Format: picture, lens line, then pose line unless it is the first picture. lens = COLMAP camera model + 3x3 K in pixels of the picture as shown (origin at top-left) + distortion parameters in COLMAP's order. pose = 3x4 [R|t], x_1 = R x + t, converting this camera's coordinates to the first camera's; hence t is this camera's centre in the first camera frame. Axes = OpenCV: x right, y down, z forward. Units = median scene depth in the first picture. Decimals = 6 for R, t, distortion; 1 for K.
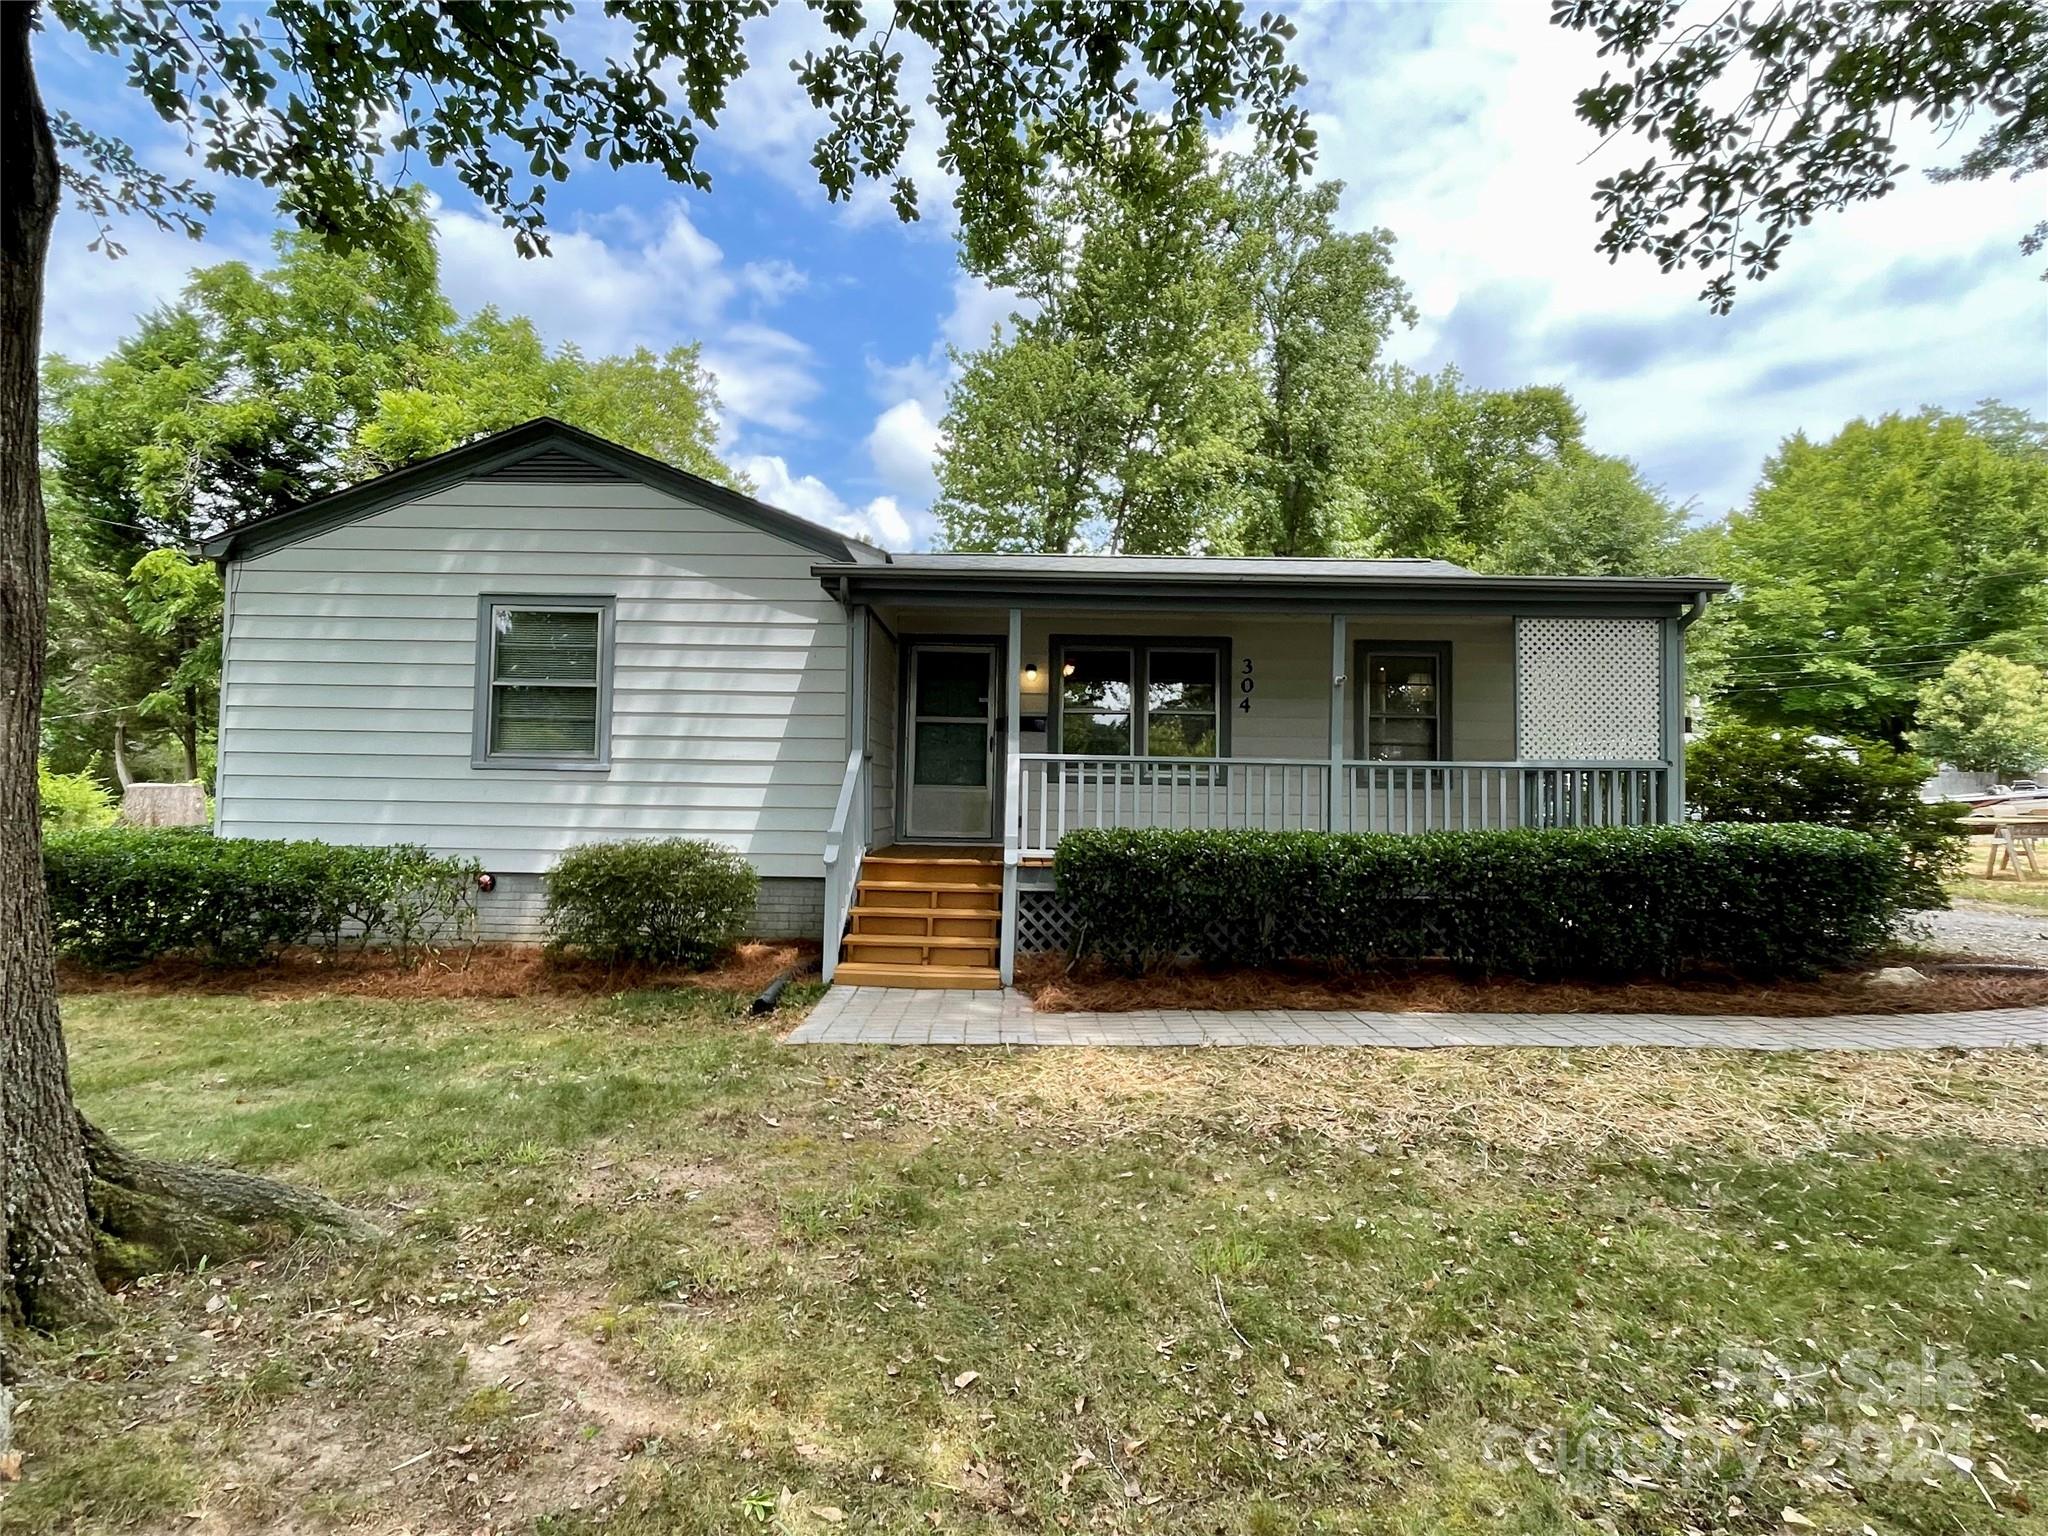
lens RADIAL K [[1031.3, 0, 1008.3], [0, 1031.3, 760.8], [0, 0, 1]] dist [-0.000023, -0.001638]
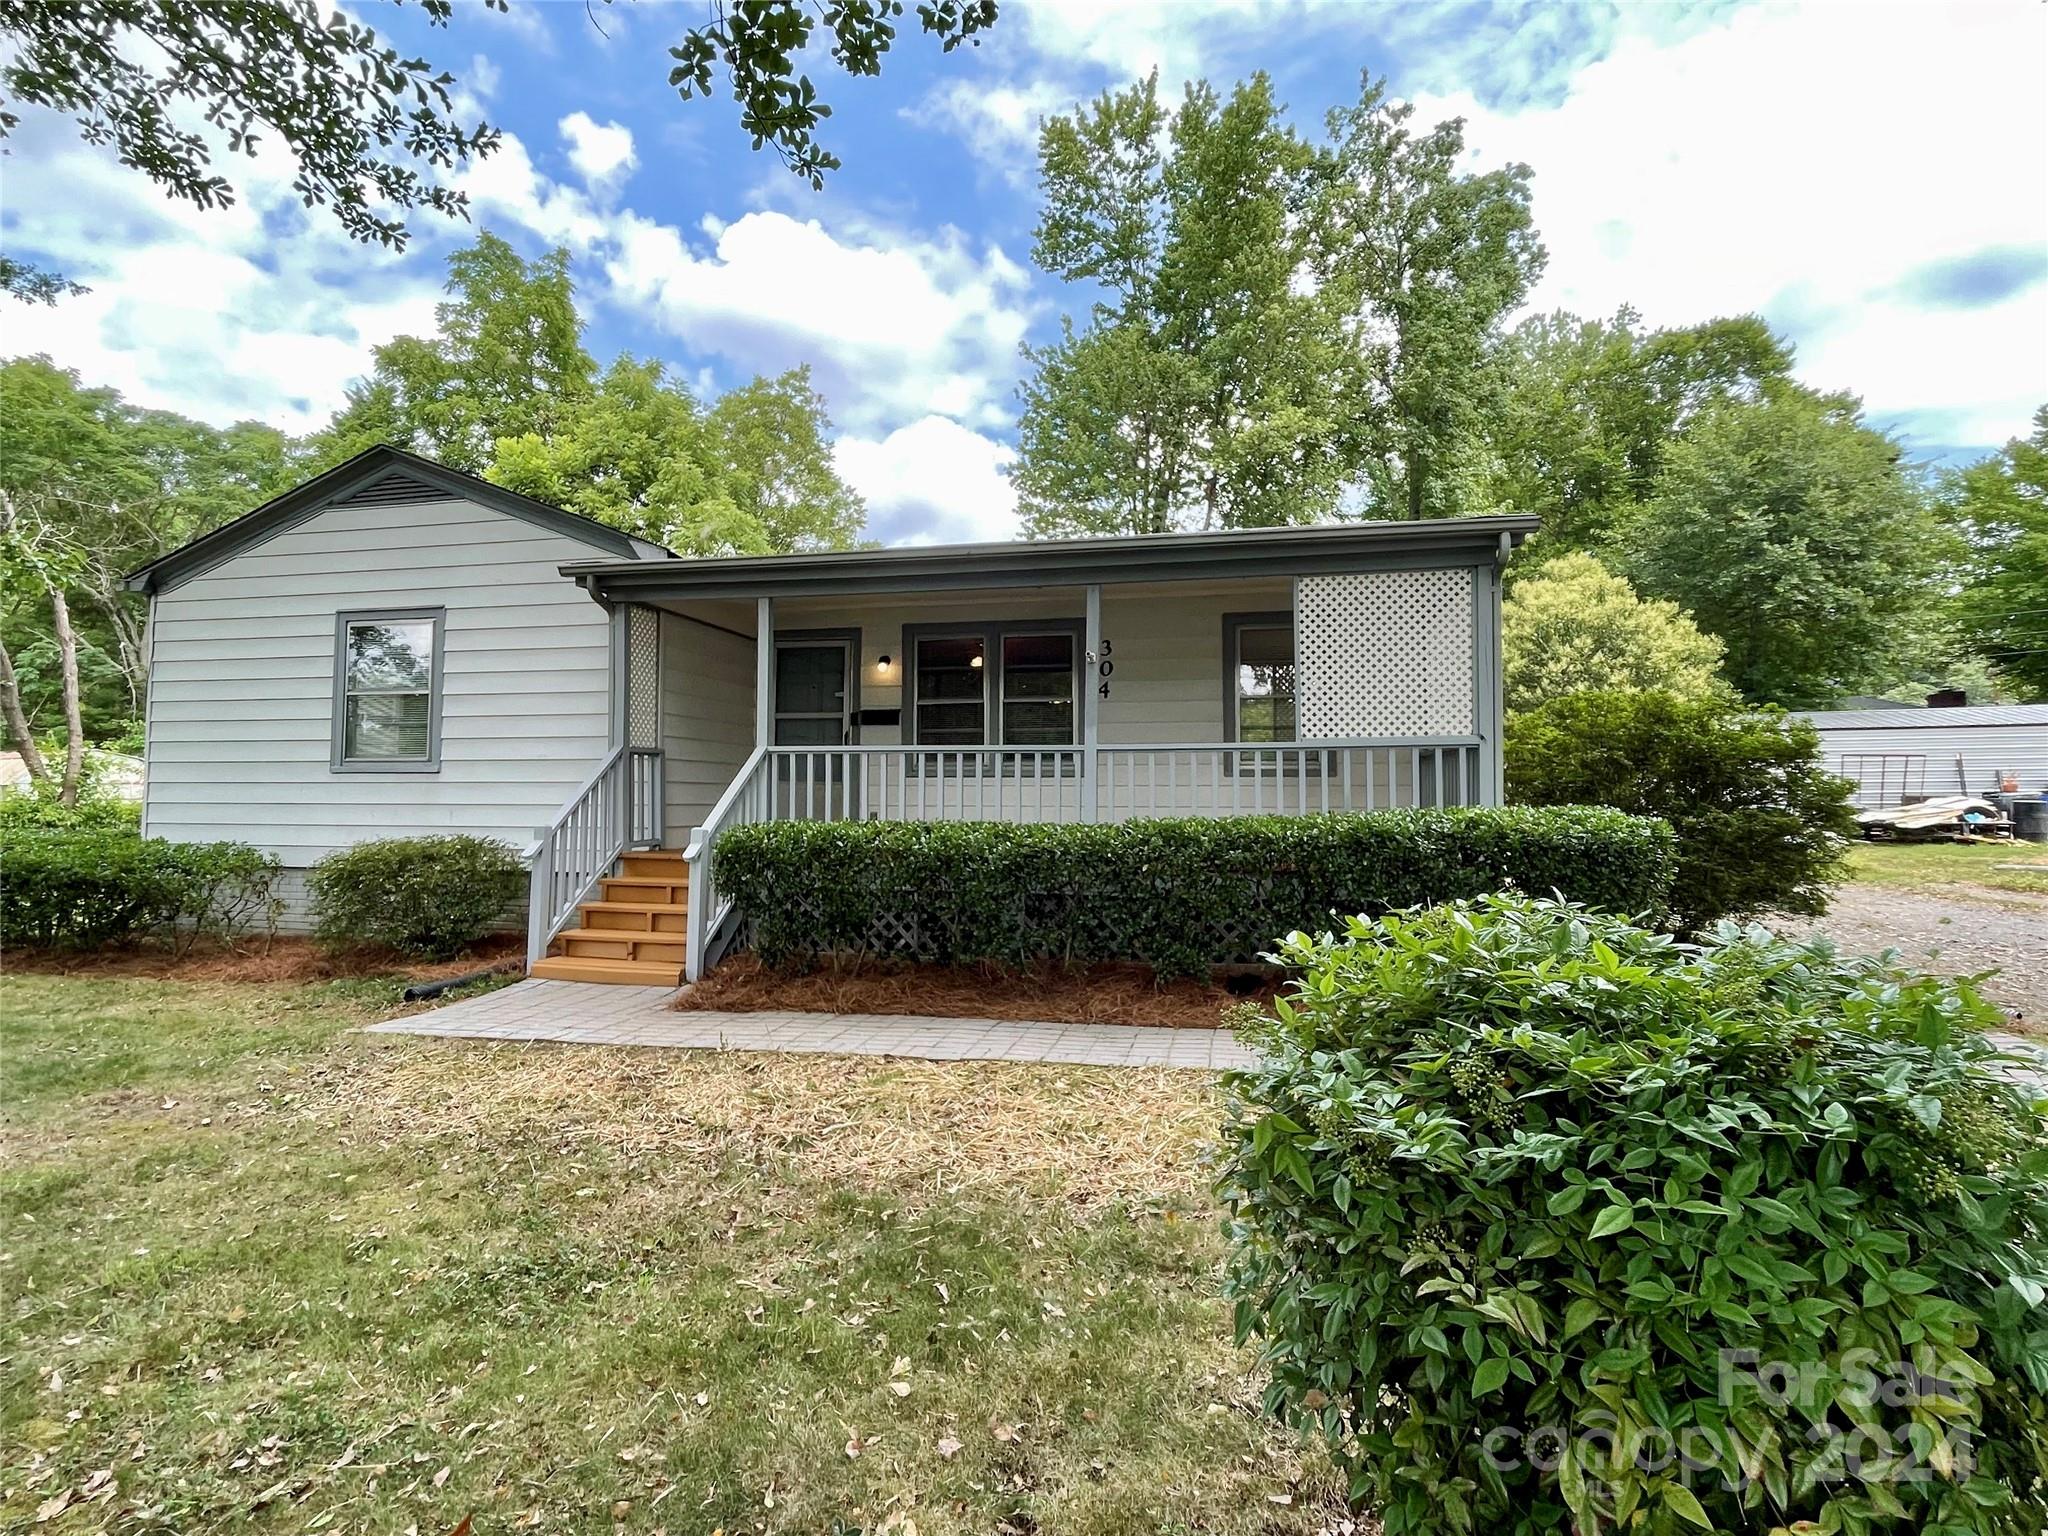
lens RADIAL K [[1020.3, 0, 1010.7], [0, 1020.3, 769.2], [0, 0, 1]] dist [0.001461, -0.000309]
pose [[0.978050, -0.020322, -0.207378, 0.340536], [0.021608, 0.999759, 0.003934, 0.012542], [0.207248, -0.008329, 0.978253, 0.079889]]
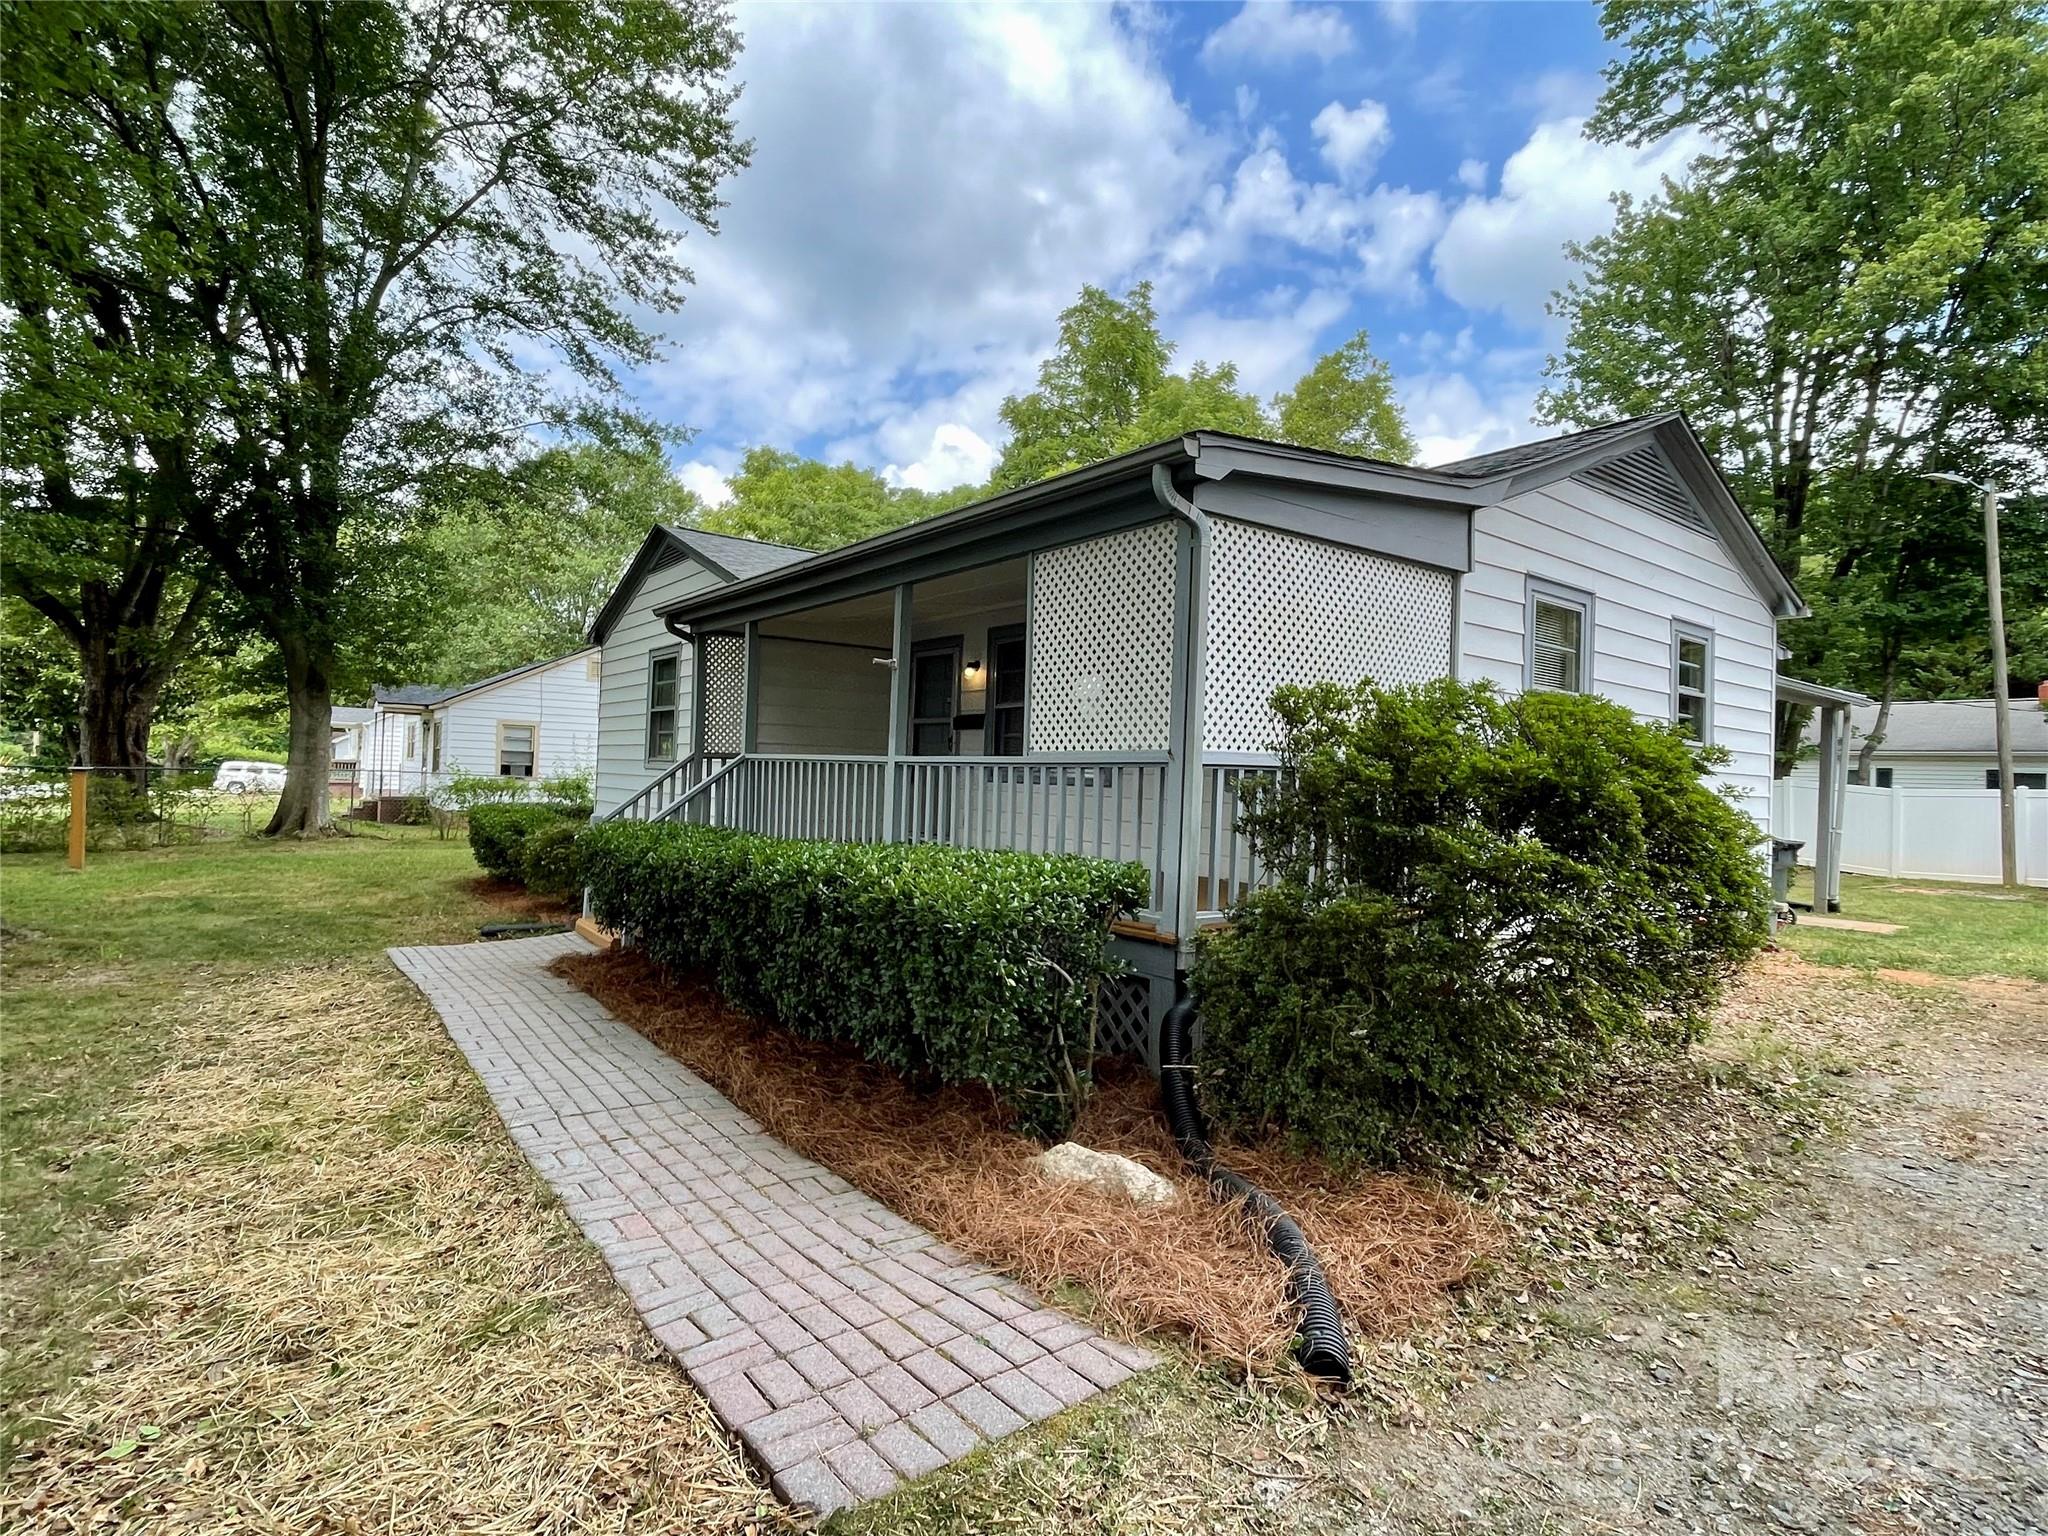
lens RADIAL K [[1031.3, 0, 1008.3], [0, 1031.3, 760.8], [0, 0, 1]] dist [-0.000023, -0.001638]
pose [[0.607855, -0.008643, -0.794001, 0.829418], [0.007715, 0.999958, -0.004978, 0.007002], [0.794011, -0.003099, 0.607896, 0.431351]]
